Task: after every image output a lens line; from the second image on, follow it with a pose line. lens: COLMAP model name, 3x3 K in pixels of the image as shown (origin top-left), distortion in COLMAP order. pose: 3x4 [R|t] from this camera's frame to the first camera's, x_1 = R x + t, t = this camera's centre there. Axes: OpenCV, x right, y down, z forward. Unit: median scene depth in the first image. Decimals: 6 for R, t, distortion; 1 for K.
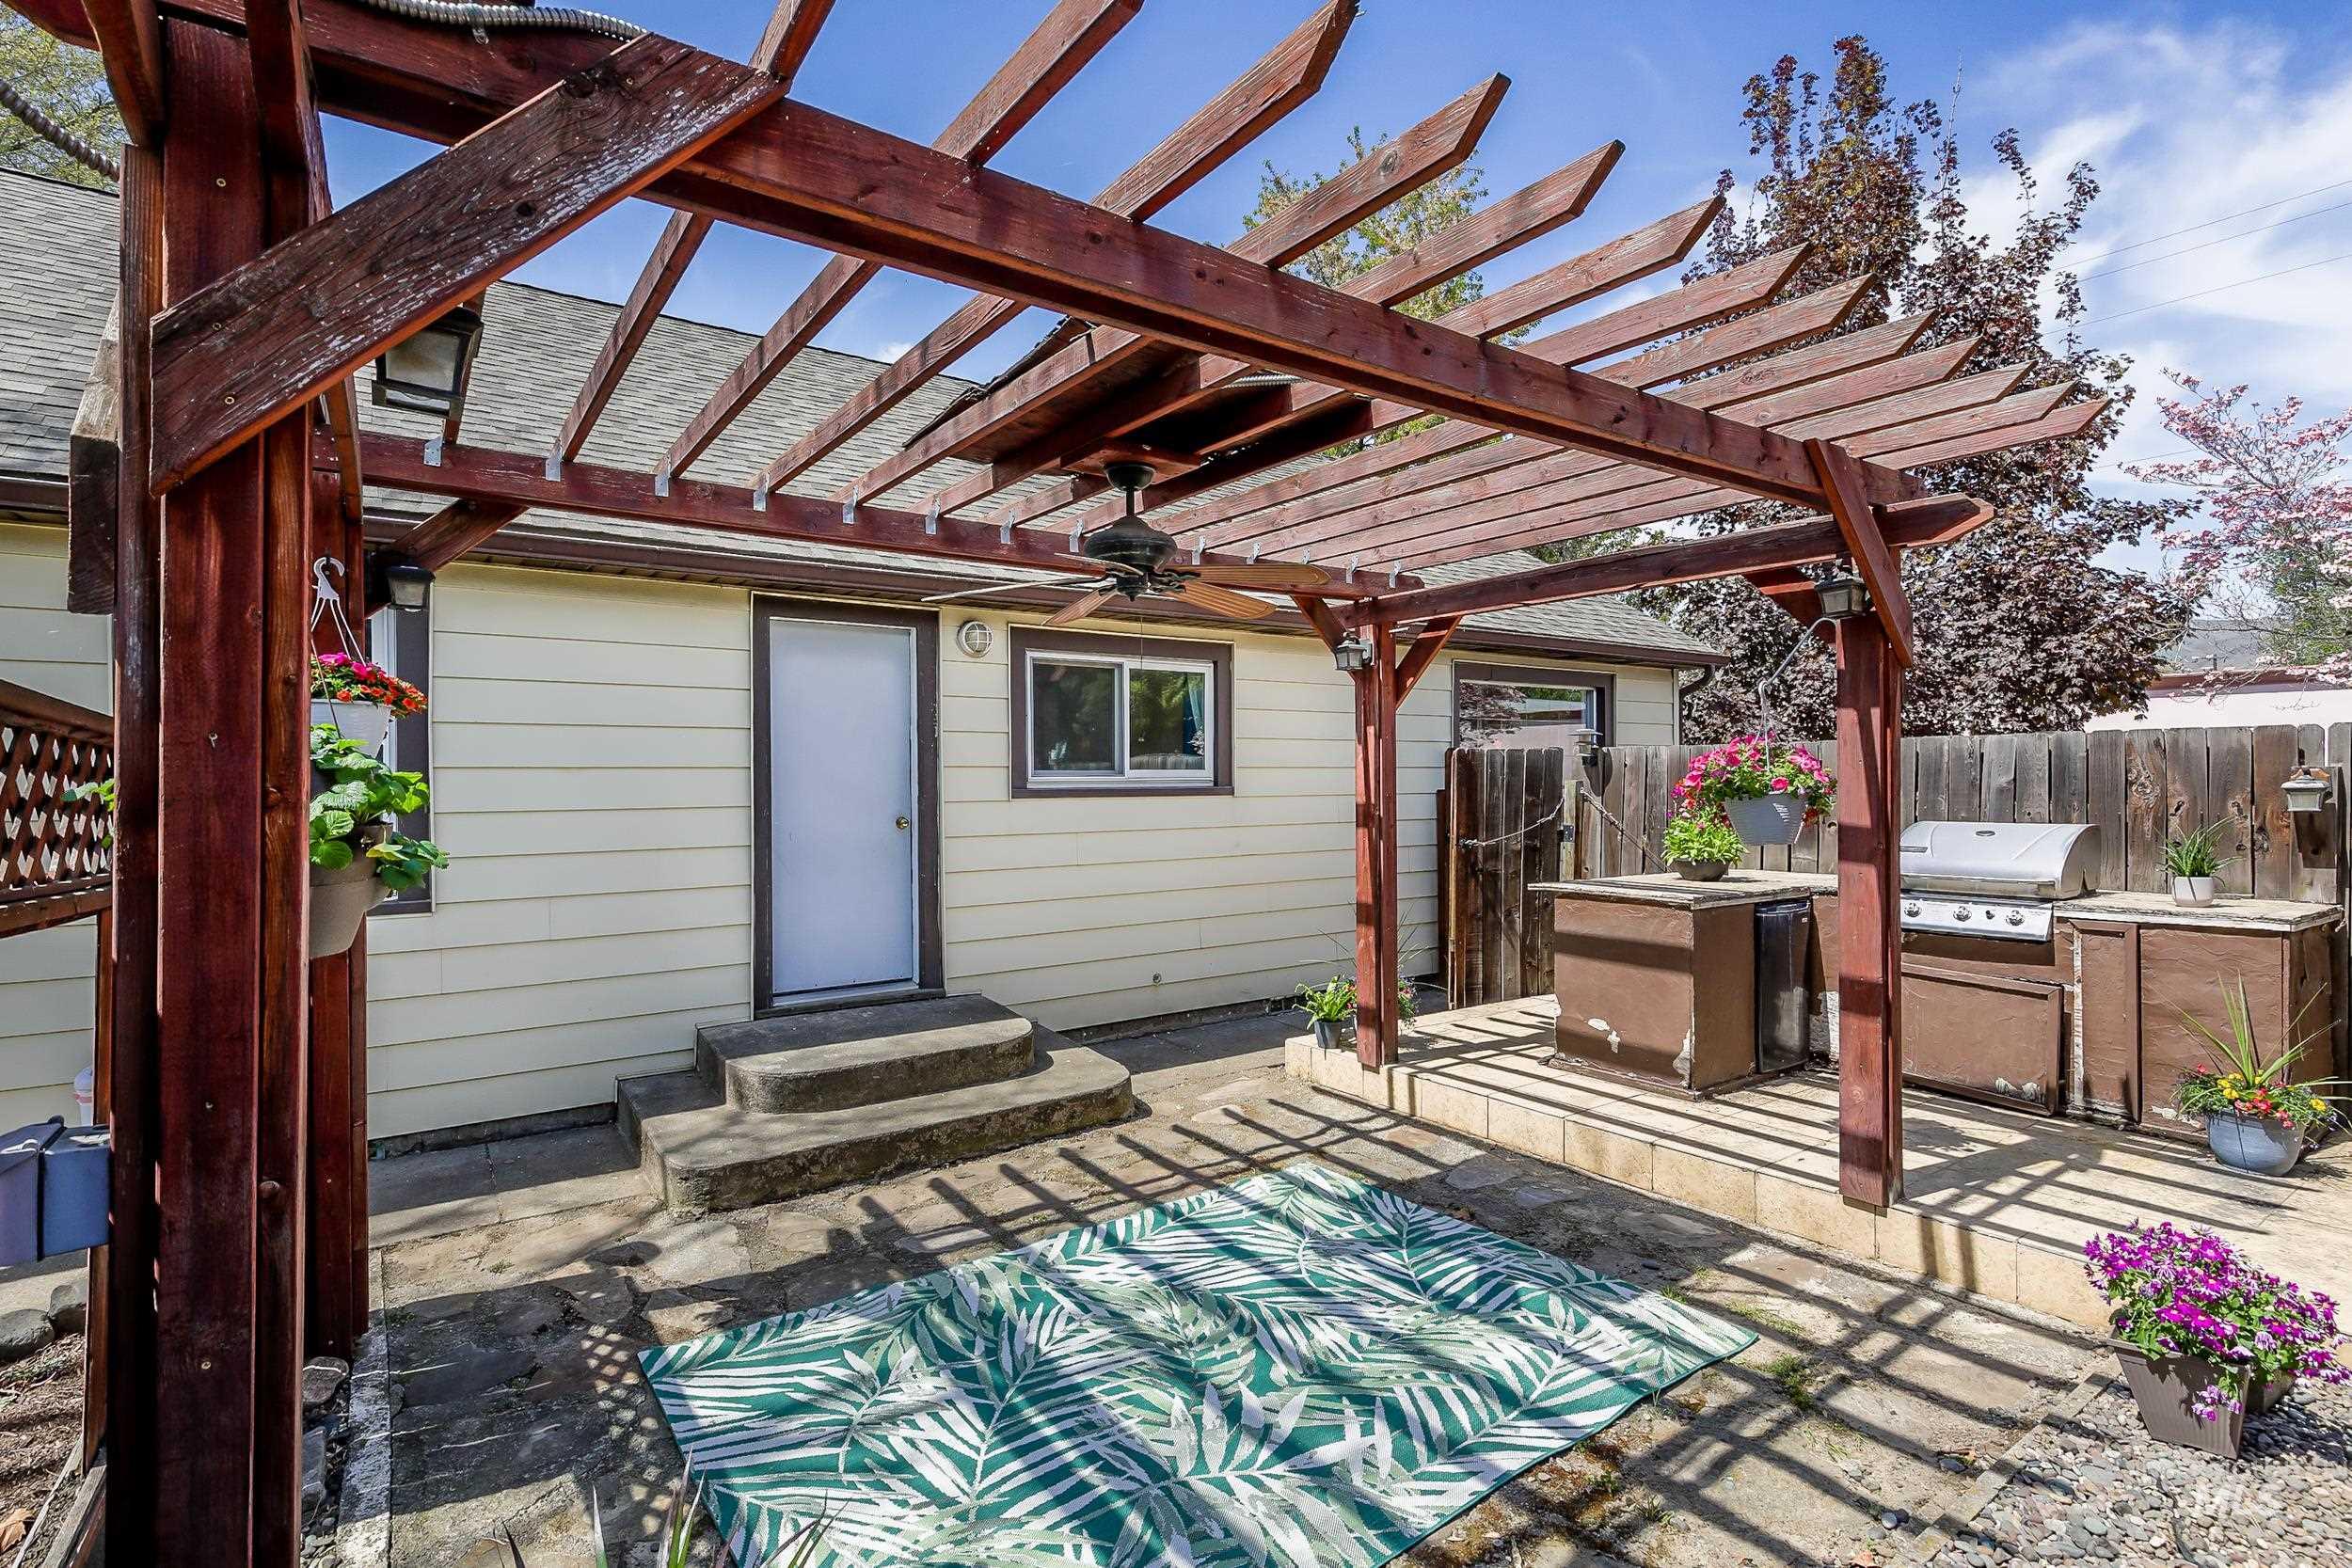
lens RADIAL K [[1084.6, 0, 1182.1], [0, 1084.6, 750.3], [0, 0, 1]] dist [0.004061, -0.000342]
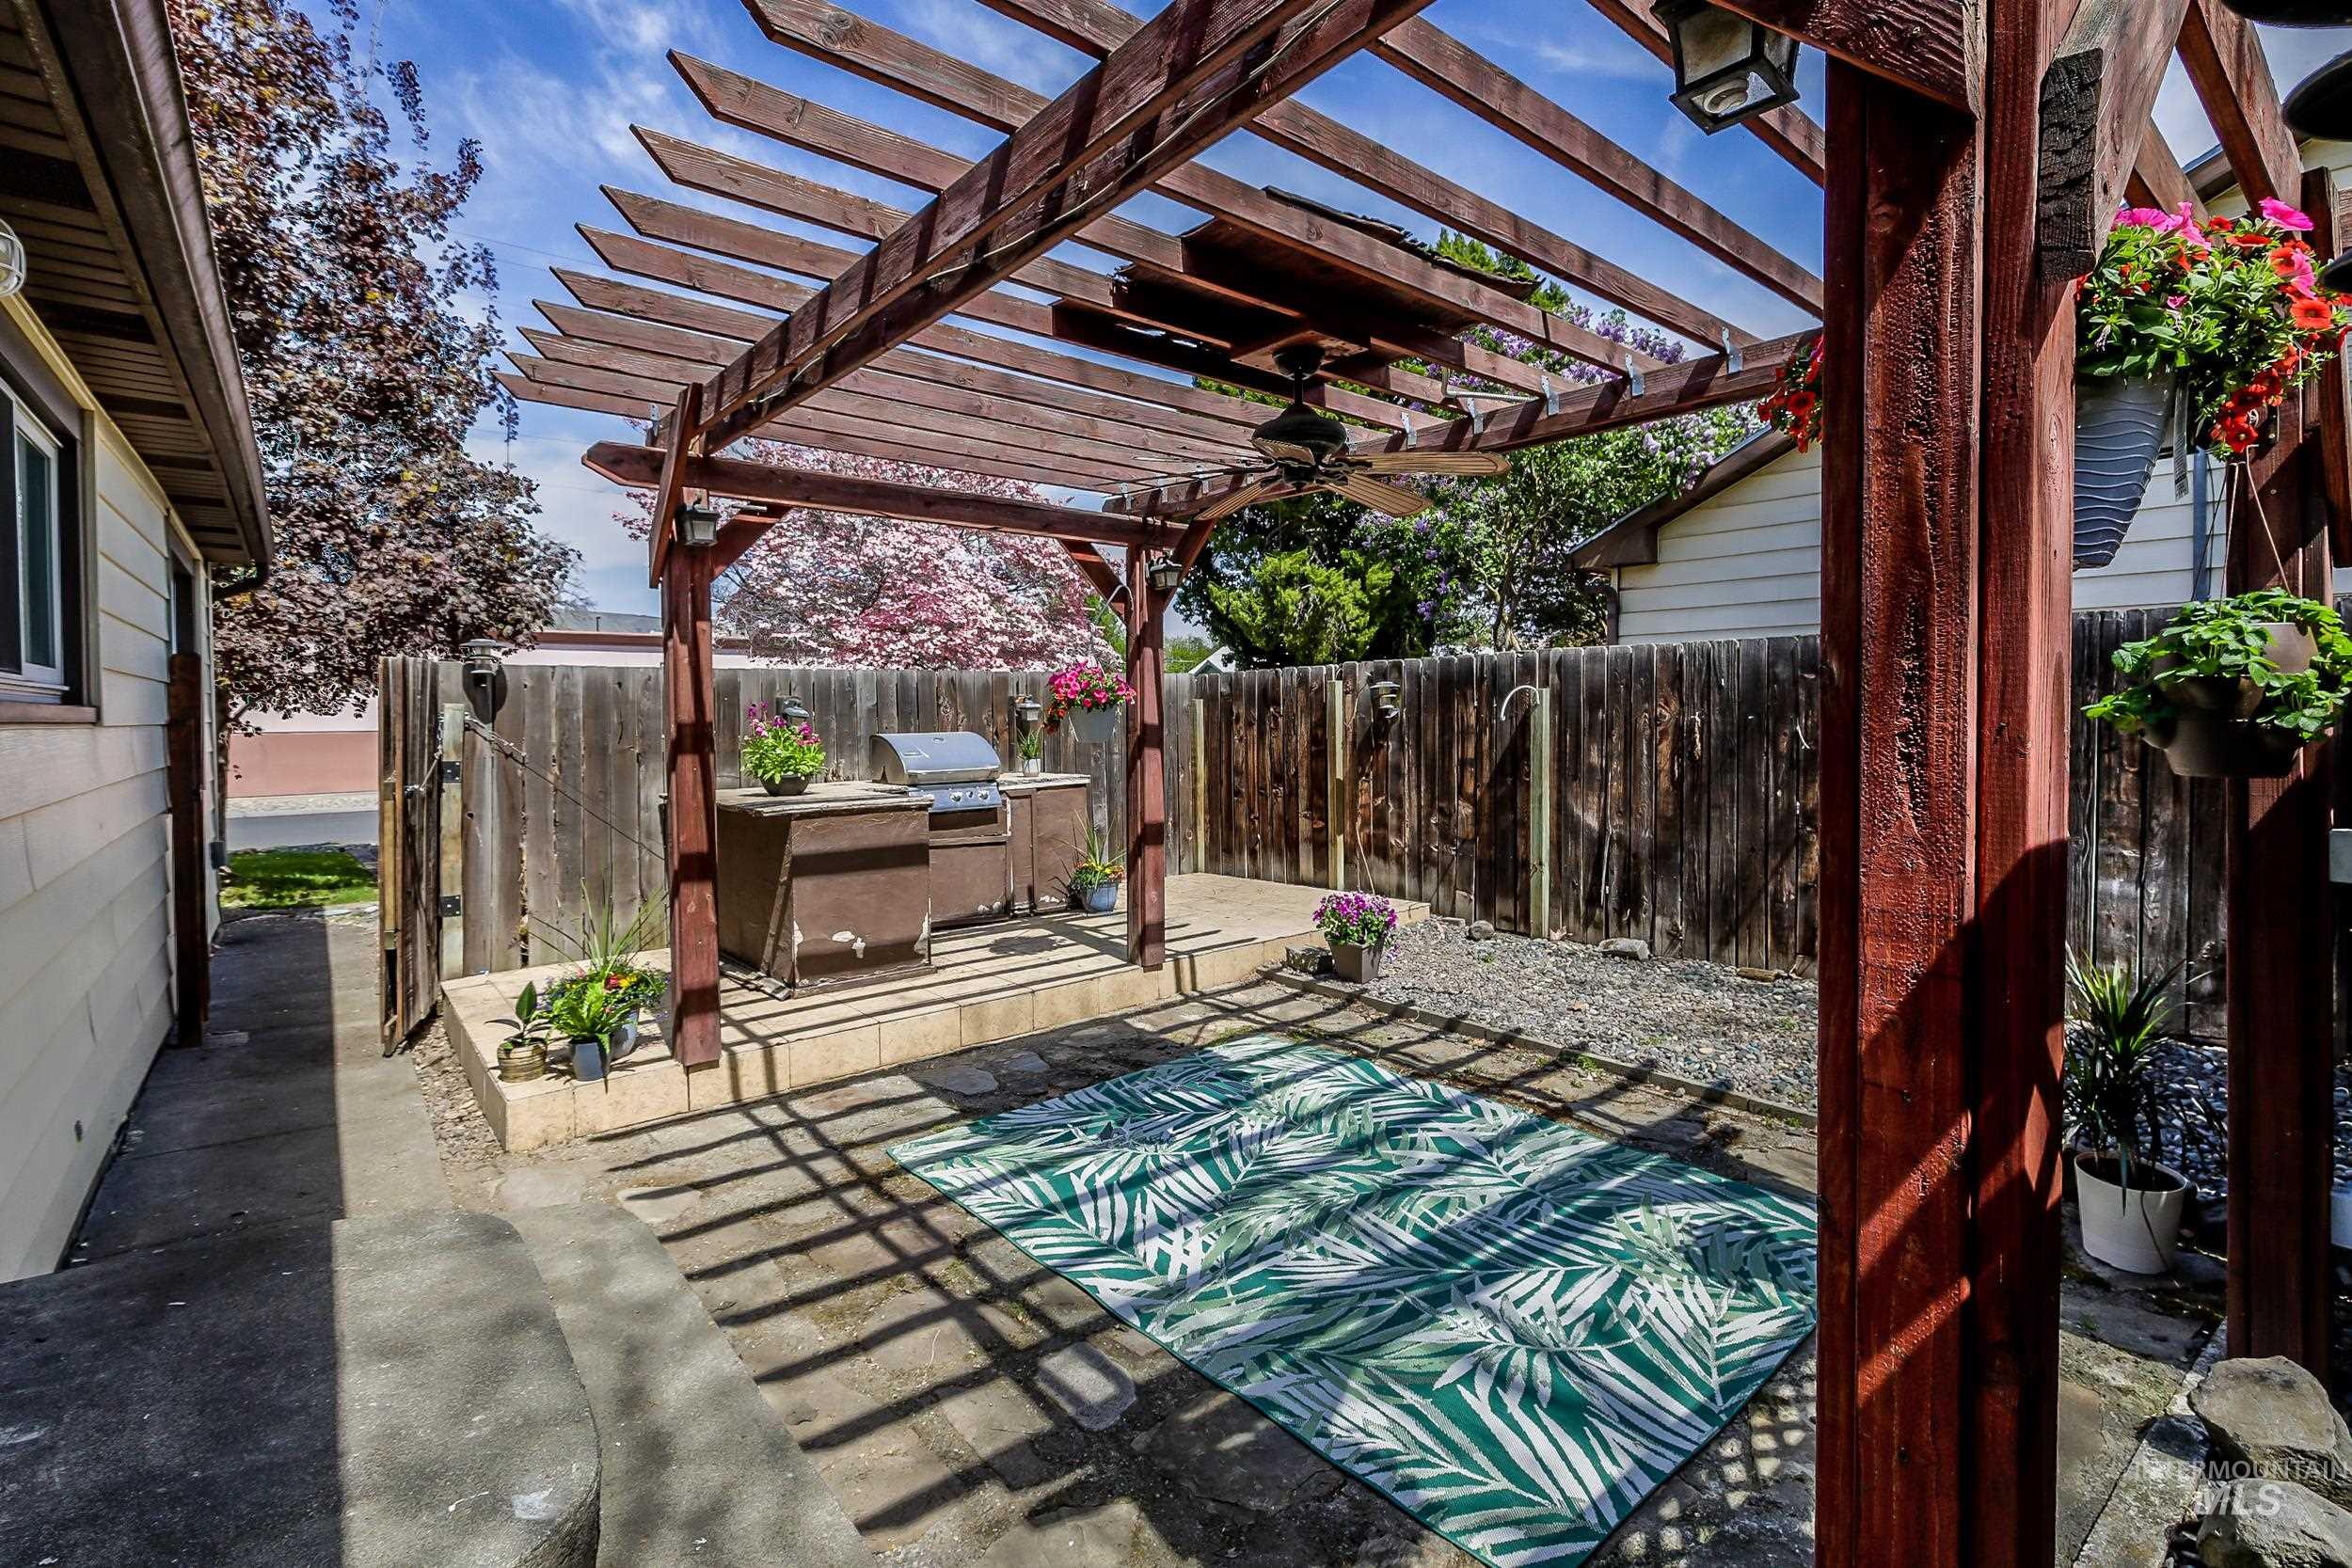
lens RADIAL K [[1084.6, 0, 1182.1], [0, 1084.6, 750.3], [0, 0, 1]] dist [0.004061, -0.000342]
pose [[-0.059235, -0.032525, 0.997714, -0.913621], [-0.011240, 0.999427, 0.031913, 0.057133], [-0.998181, -0.009324, -0.059567, 1.052495]]
